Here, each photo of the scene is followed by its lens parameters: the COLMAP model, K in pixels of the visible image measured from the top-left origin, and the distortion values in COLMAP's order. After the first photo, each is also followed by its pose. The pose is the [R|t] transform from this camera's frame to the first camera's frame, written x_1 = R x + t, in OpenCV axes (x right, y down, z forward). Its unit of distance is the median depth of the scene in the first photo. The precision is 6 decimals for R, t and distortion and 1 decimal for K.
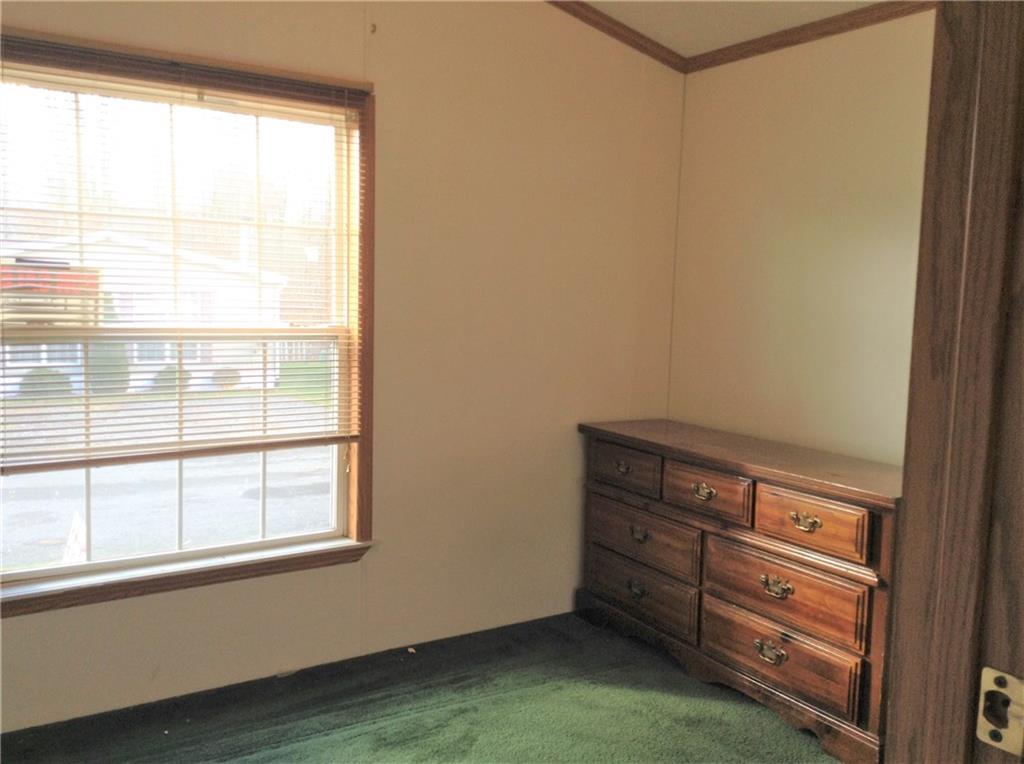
lens RADIAL K [[996.0, 0, 512.0], [0, 996.0, 382.0], [0, 0, 1]] dist [0.116246, -0.002578]
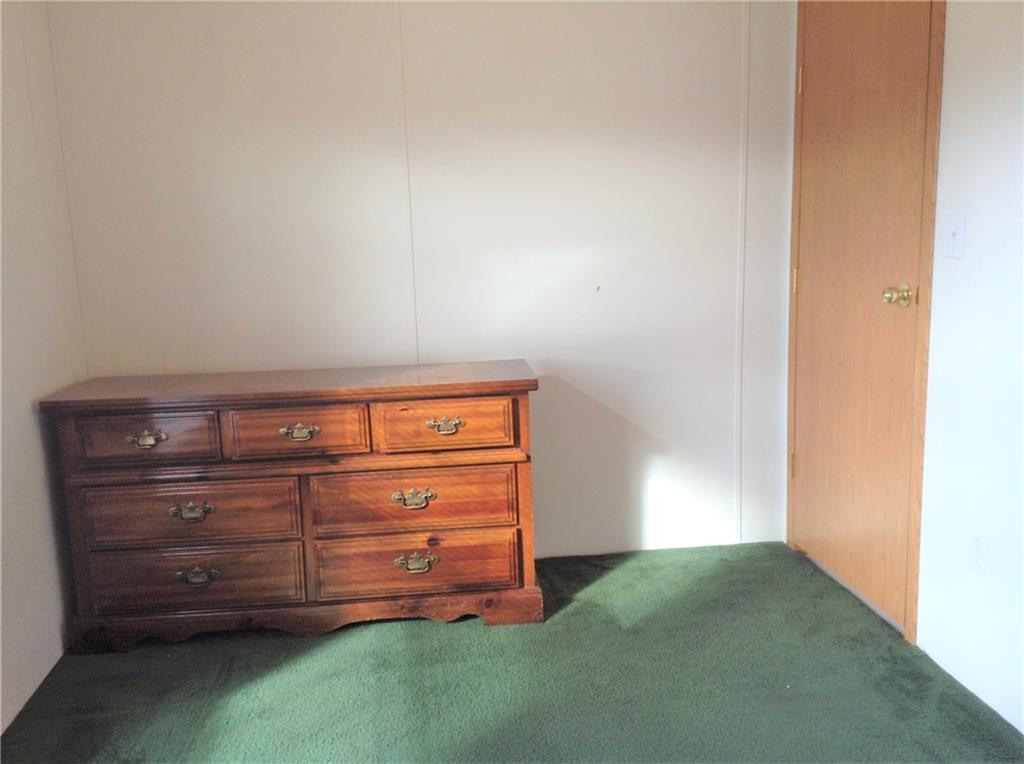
lens RADIAL K [[996.0, 0, 512.0], [0, 996.0, 382.0], [0, 0, 1]] dist [0.116246, -0.002578]
pose [[0.413557, -0.198736, 0.888524, -0.523966], [0.129899, 0.978783, 0.158463, -0.052901], [-0.901164, 0.049885, 0.430598, 0.447568]]
